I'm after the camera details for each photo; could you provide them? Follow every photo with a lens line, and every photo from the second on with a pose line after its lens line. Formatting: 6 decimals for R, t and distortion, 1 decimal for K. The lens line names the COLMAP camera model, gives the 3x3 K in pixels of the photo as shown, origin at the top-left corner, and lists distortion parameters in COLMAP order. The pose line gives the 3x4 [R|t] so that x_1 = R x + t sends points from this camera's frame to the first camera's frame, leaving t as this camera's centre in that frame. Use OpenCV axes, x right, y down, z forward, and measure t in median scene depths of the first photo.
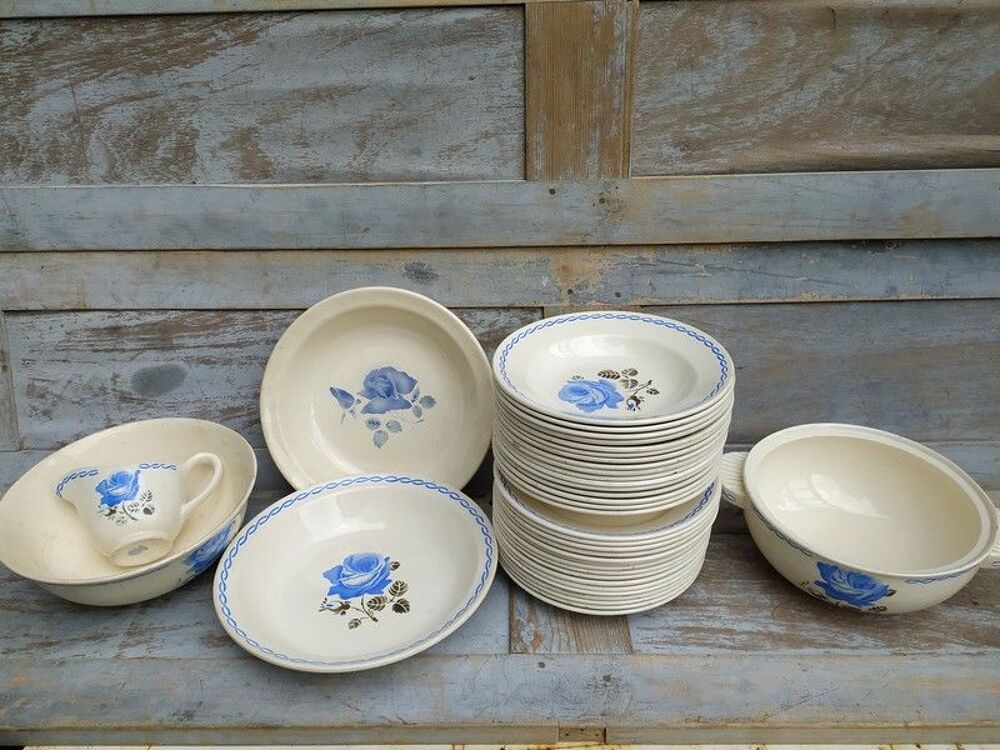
lens RADIAL K [[745.6, 0, 487.4], [0, 745.6, 374.0], [0, 0, 1]] dist [0.049086, -0.064513]
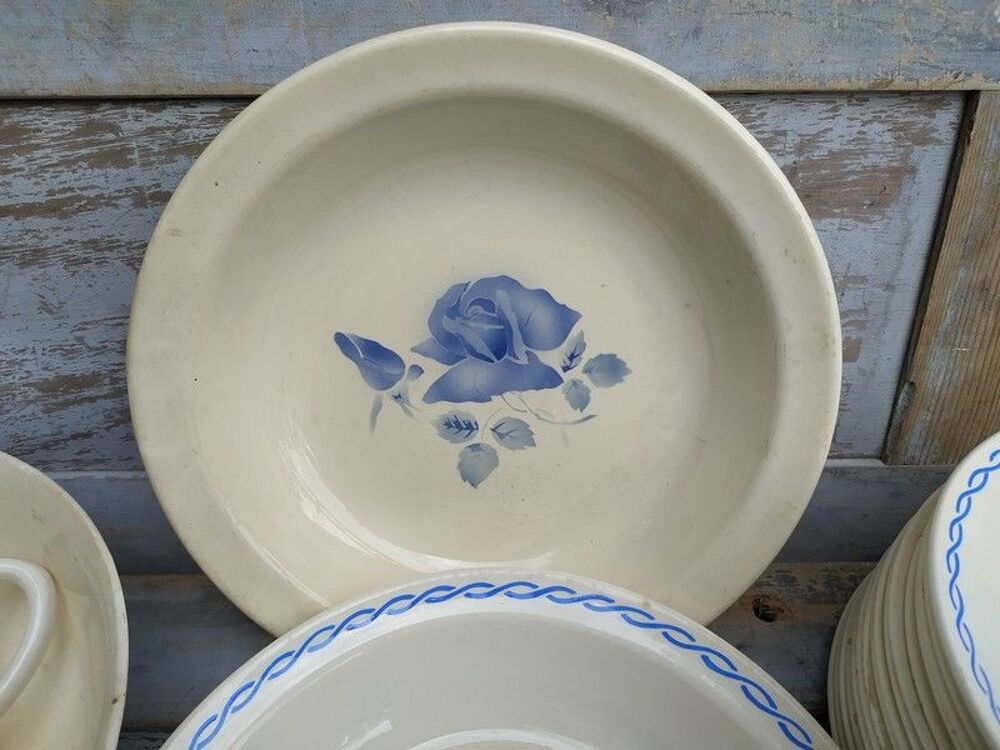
lens RADIAL K [[745.6, 0, 493.7], [0, 745.6, 372.6], [0, 0, 1]] dist [0.049086, -0.064513]
pose [[0.998316, -0.020731, 0.054170, -0.172153], [0.005444, 0.963312, 0.268329, -0.065877], [-0.057745, -0.267582, 0.961803, 0.723177]]
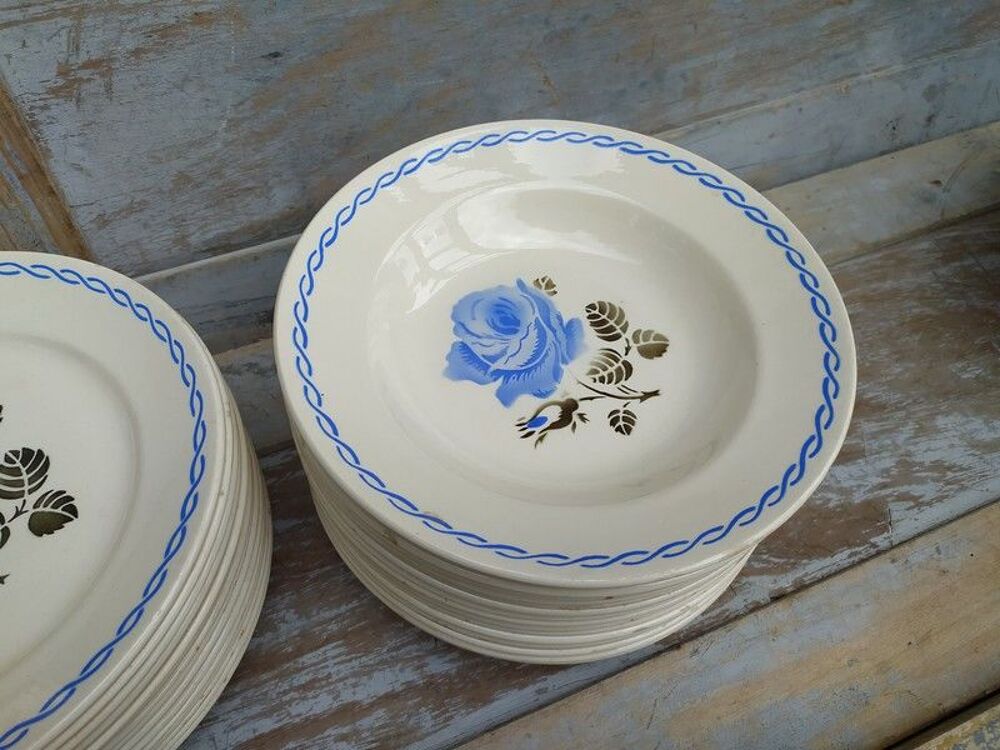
lens RADIAL K [[745.6, 0, 499.7], [0, 745.6, 379.1], [0, 0, 1]] dist [0.049086, -0.064513]
pose [[0.910989, -0.319933, 0.260273, 0.314516], [0.166373, 0.862517, 0.477895, -0.034996], [-0.377384, -0.392055, 0.838972, 0.587074]]
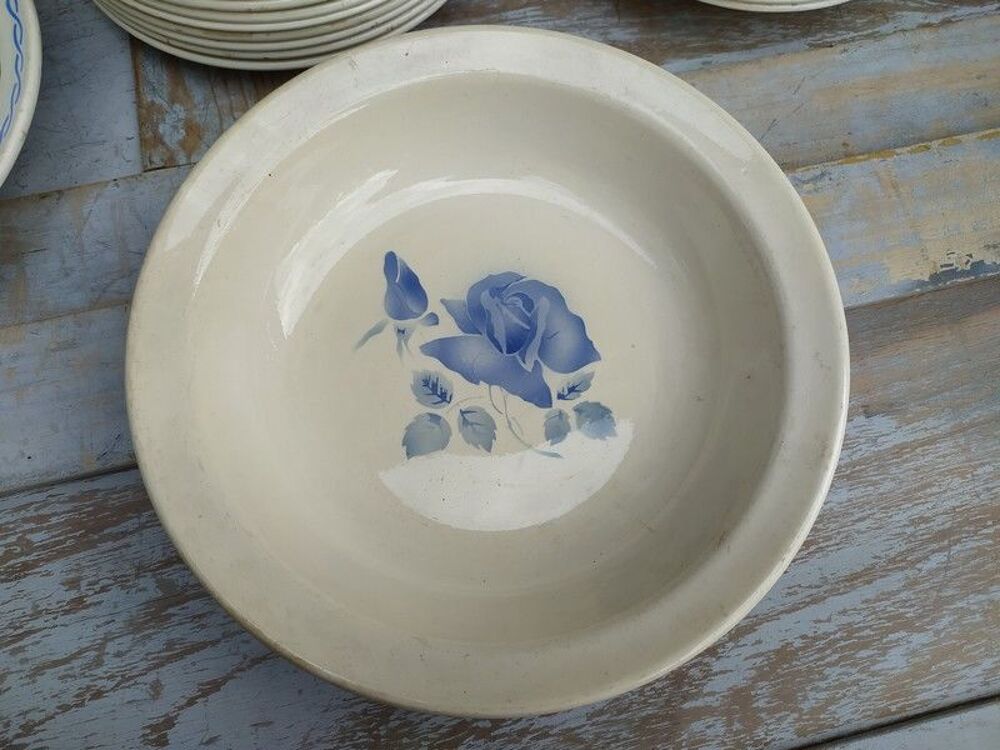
lens RADIAL K [[745.6, 0, 493.3], [0, 745.6, 375.7], [0, 0, 1]] dist [0.049086, -0.064513]
pose [[0.966453, -0.226620, 0.120883, 0.148401], [0.084516, 0.725028, 0.683514, 0.118687], [-0.242542, -0.650368, 0.719858, 0.407048]]
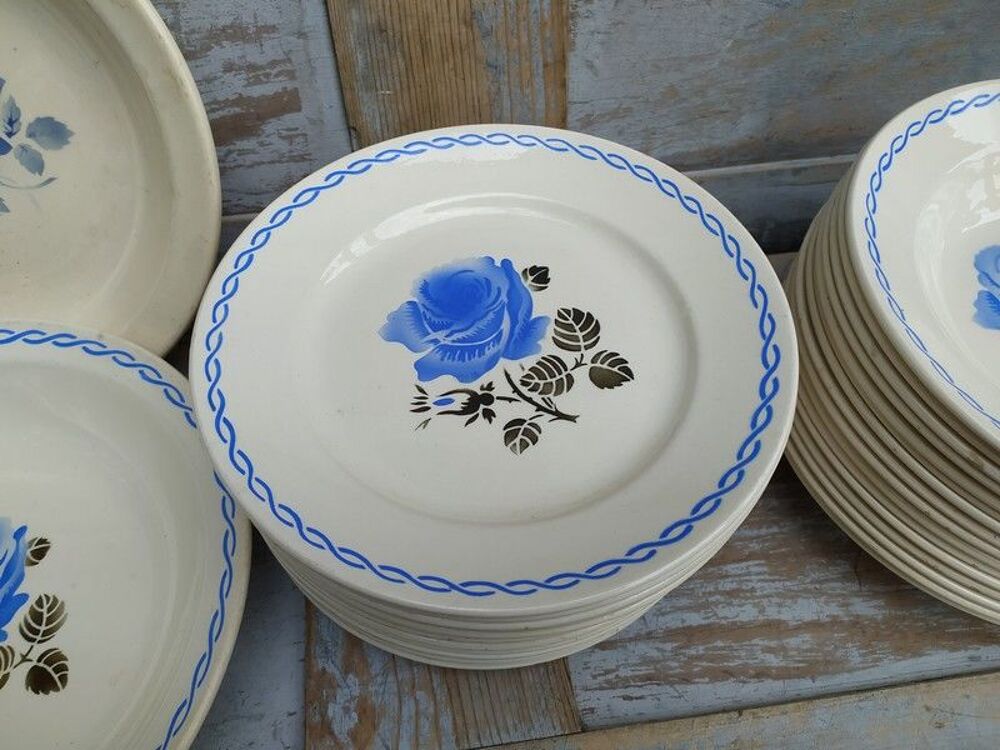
lens RADIAL K [[745.6, 0, 499.5], [0, 745.6, 381.1], [0, 0, 1]] dist [0.049086, -0.064513]
pose [[0.986308, -0.125841, 0.106590, 0.108100], [0.059604, 0.874649, 0.481079, -0.027719], [-0.153768, -0.468139, 0.870173, 0.614005]]
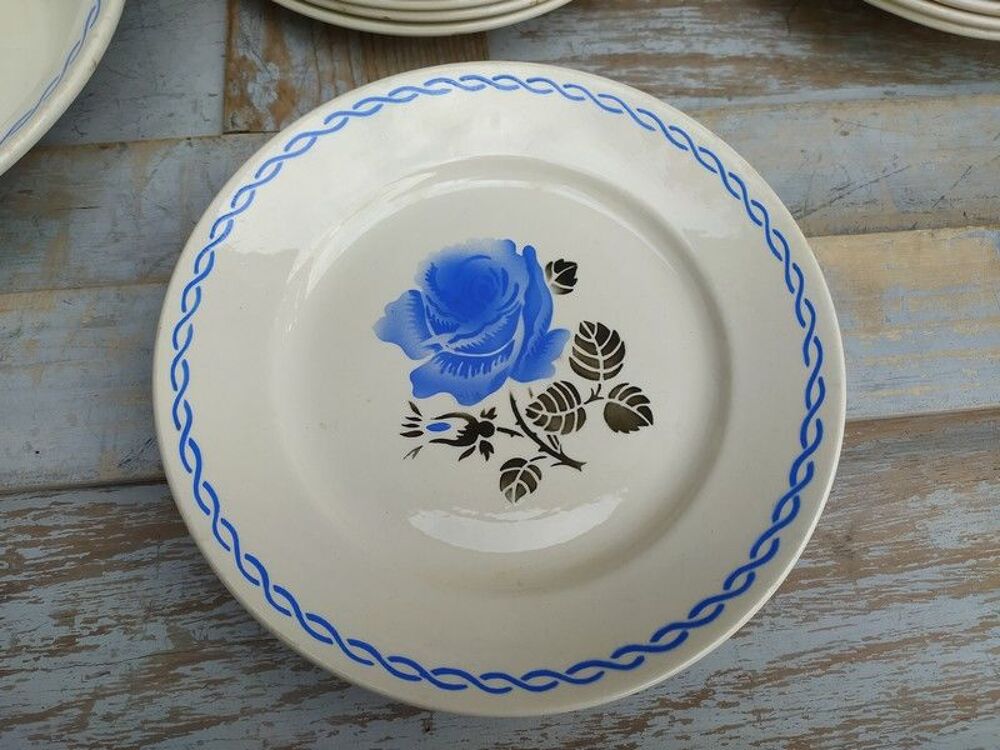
lens RADIAL K [[745.6, 0, 500.1], [0, 745.6, 383.9], [0, 0, 1]] dist [0.049086, -0.064513]
pose [[0.989997, -0.092990, 0.106111, 0.114990], [0.001769, 0.760196, 0.649691, 0.169179], [-0.141080, -0.643004, 0.752756, 0.471872]]
